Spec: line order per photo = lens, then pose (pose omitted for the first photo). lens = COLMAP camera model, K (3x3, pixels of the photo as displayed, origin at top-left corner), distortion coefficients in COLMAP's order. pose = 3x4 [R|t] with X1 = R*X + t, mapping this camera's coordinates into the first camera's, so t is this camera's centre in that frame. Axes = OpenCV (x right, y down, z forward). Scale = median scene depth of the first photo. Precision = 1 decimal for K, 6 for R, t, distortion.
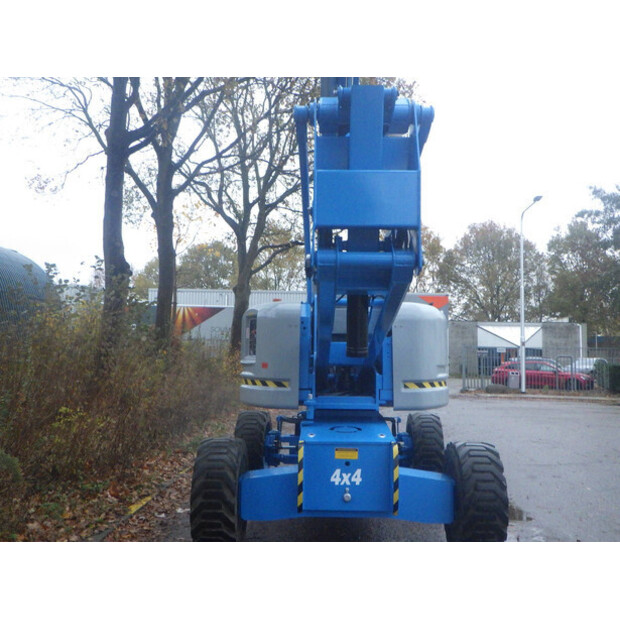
lens RADIAL K [[622.9, 0, 309.5], [0, 622.9, 302.4], [0, 0, 1]] dist [0.000577, -0.014271]
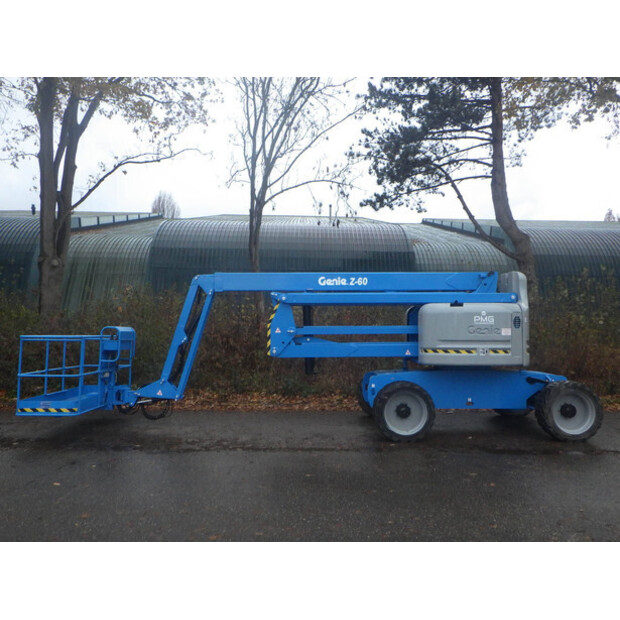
lens RADIAL K [[514.3, 0, 311.3], [0, 514.3, 303.8], [0, 0, 1]] dist [-0.000869, 0.004850]
pose [[0.043850, -0.059925, -0.997239, 0.314516], [0.080297, 0.995181, -0.056271, 0.011018], [0.995806, -0.077608, 0.048451, 0.120538]]
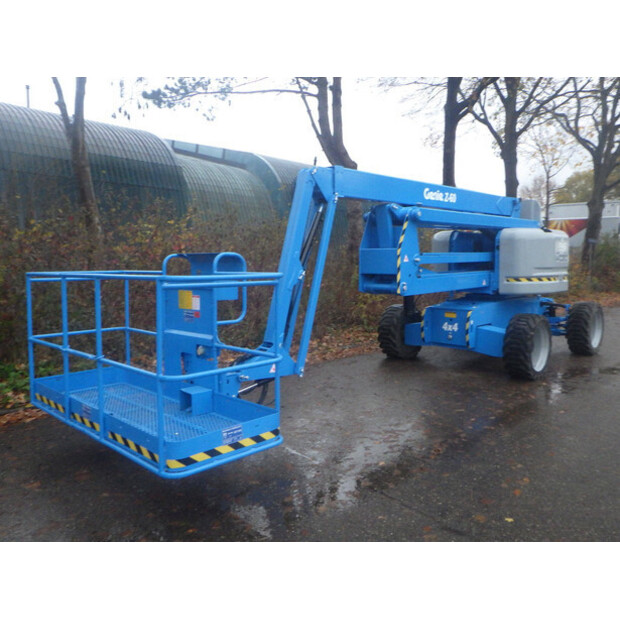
lens RADIAL K [[514.3, 0, 311.3], [0, 514.3, 303.8], [0, 0, 1]] dist [-0.000869, 0.004850]
pose [[0.730826, 0.048425, -0.680843, 0.136494], [0.066575, 0.987667, 0.141710, -0.006028], [0.679309, -0.148893, 0.718589, -0.065774]]
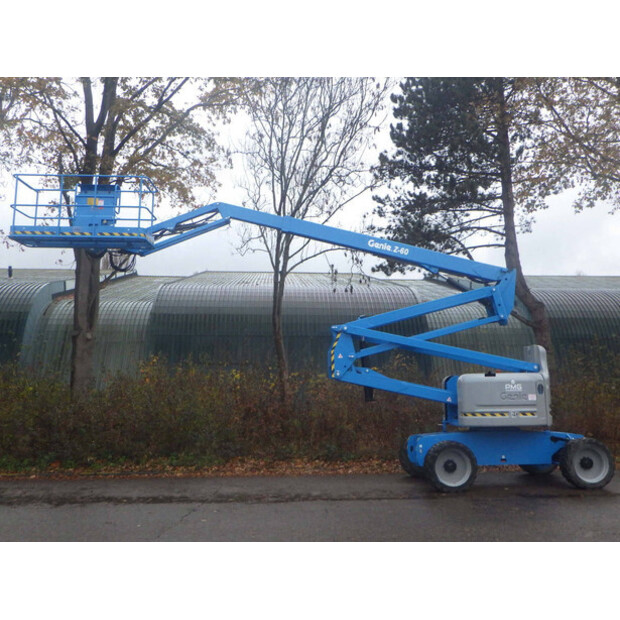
lens RADIAL K [[622.9, 0, 309.5], [0, 622.9, 302.4], [0, 0, 1]] dist [0.000577, -0.014271]
pose [[0.087674, -0.163864, -0.982579, 0.431613], [0.095470, 0.983219, -0.155452, 0.007550], [0.991564, -0.080177, 0.101846, 0.060143]]
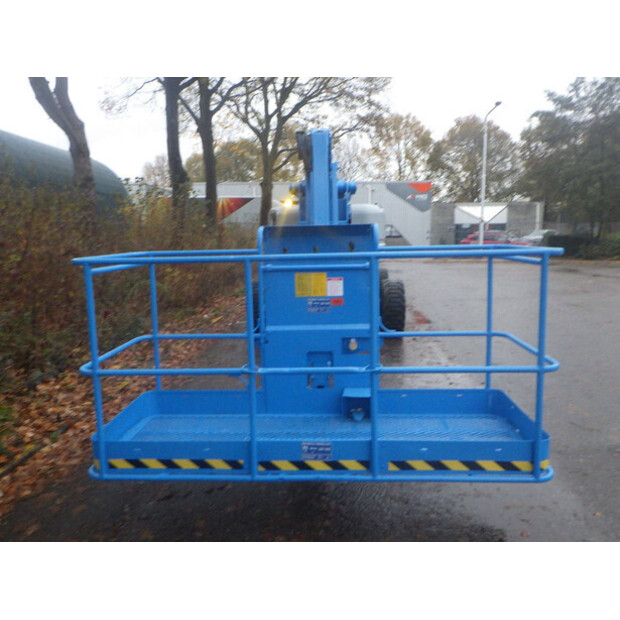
lens RADIAL K [[514.3, 0, 311.3], [0, 514.3, 303.8], [0, 0, 1]] dist [-0.000869, 0.004850]
pose [[0.999437, -0.018185, -0.028199, 0.010462], [0.023967, 0.975062, 0.220634, -0.010029], [0.023484, -0.221186, 0.974949, -0.098214]]
